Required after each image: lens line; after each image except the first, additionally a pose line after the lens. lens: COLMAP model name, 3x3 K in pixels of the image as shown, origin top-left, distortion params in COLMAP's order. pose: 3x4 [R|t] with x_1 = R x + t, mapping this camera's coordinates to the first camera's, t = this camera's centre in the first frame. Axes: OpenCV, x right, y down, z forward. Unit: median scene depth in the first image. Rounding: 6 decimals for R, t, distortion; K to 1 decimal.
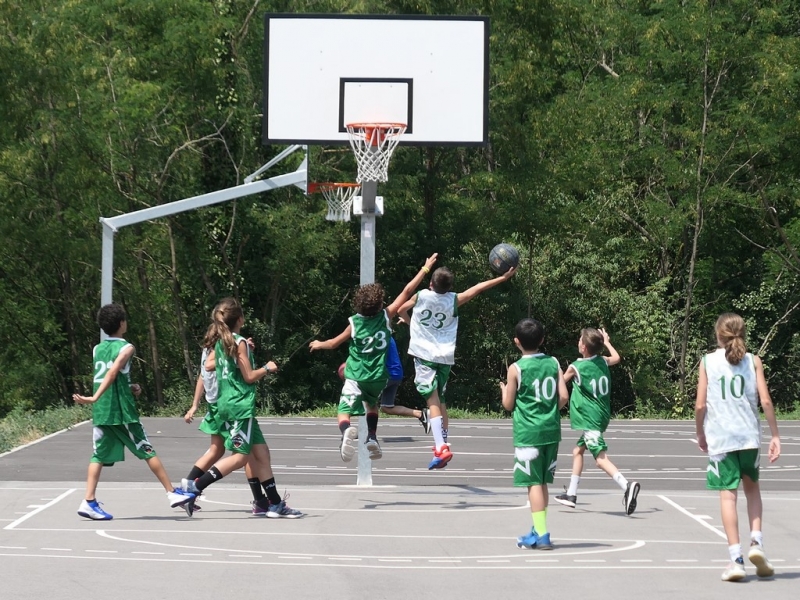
lens RADIAL K [[3601.8, 0, 400.0], [0, 3601.8, 300.0], [0, 0, 1]] dist [0.161669, -6.454776]
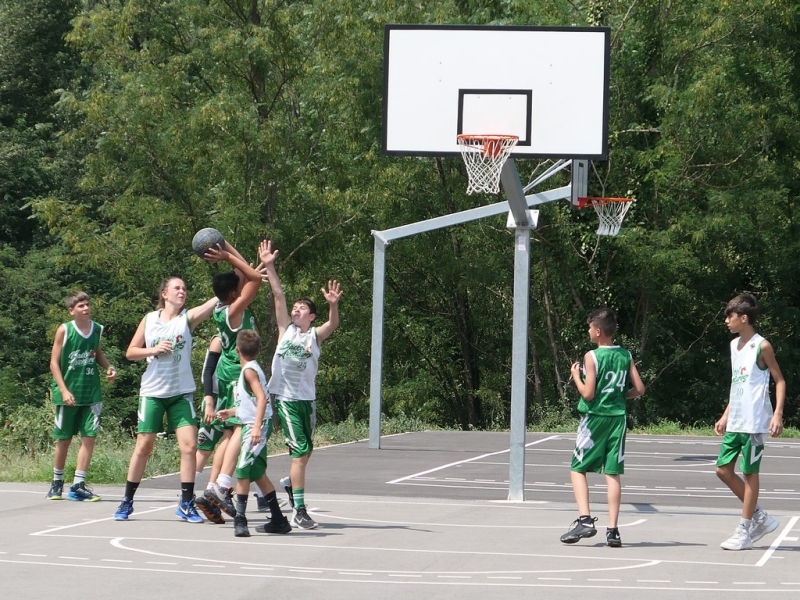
lens RADIAL K [[3601.8, 0, 400.0], [0, 3601.8, 300.0], [0, 0, 1]] dist [0.161669, -6.454776]
pose [[0.984458, 0.011274, -0.175257, 0.142090], [-0.012160, 0.999918, -0.003982, 0.000572], [0.175198, 0.006051, 0.984515, 0.018962]]
